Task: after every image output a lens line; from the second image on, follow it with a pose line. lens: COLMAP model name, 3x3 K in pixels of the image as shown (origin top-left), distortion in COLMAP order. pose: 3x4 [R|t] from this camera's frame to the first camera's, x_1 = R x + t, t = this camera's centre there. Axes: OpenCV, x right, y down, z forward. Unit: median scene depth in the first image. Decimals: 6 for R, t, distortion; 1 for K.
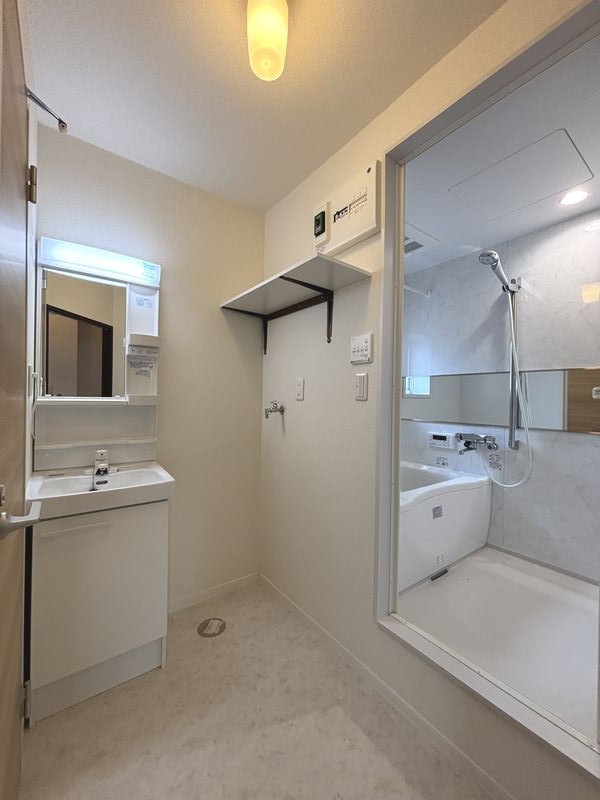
lens RADIAL K [[325.8, 0, 300.0], [0, 325.8, 400.0], [0, 0, 1]] dist [-0.001893, -0.000218]
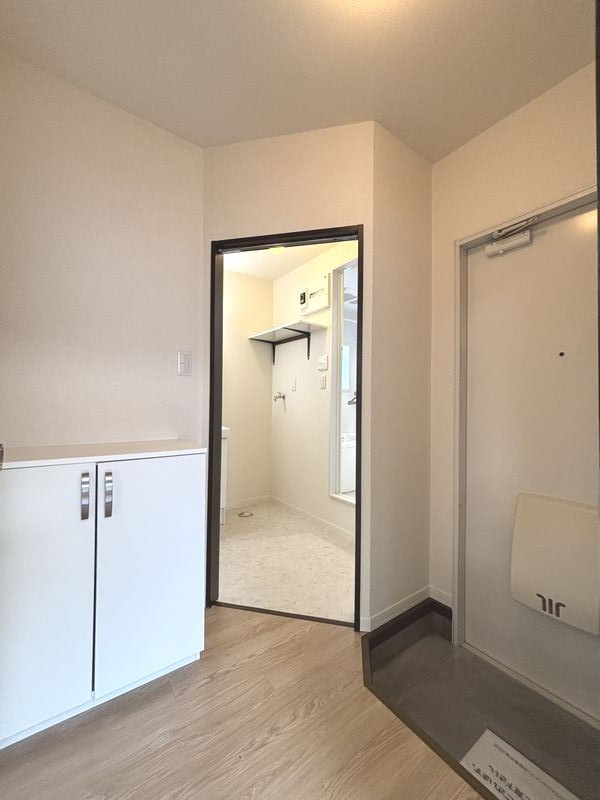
lens RADIAL K [[325.8, 0, 300.0], [0, 325.8, 400.0], [0, 0, 1]] dist [-0.001893, -0.000218]
pose [[0.999917, -0.003895, -0.012258, 0.065469], [0.003696, 0.999861, -0.016235, 0.094966], [0.012319, 0.016188, 0.999793, -0.927707]]
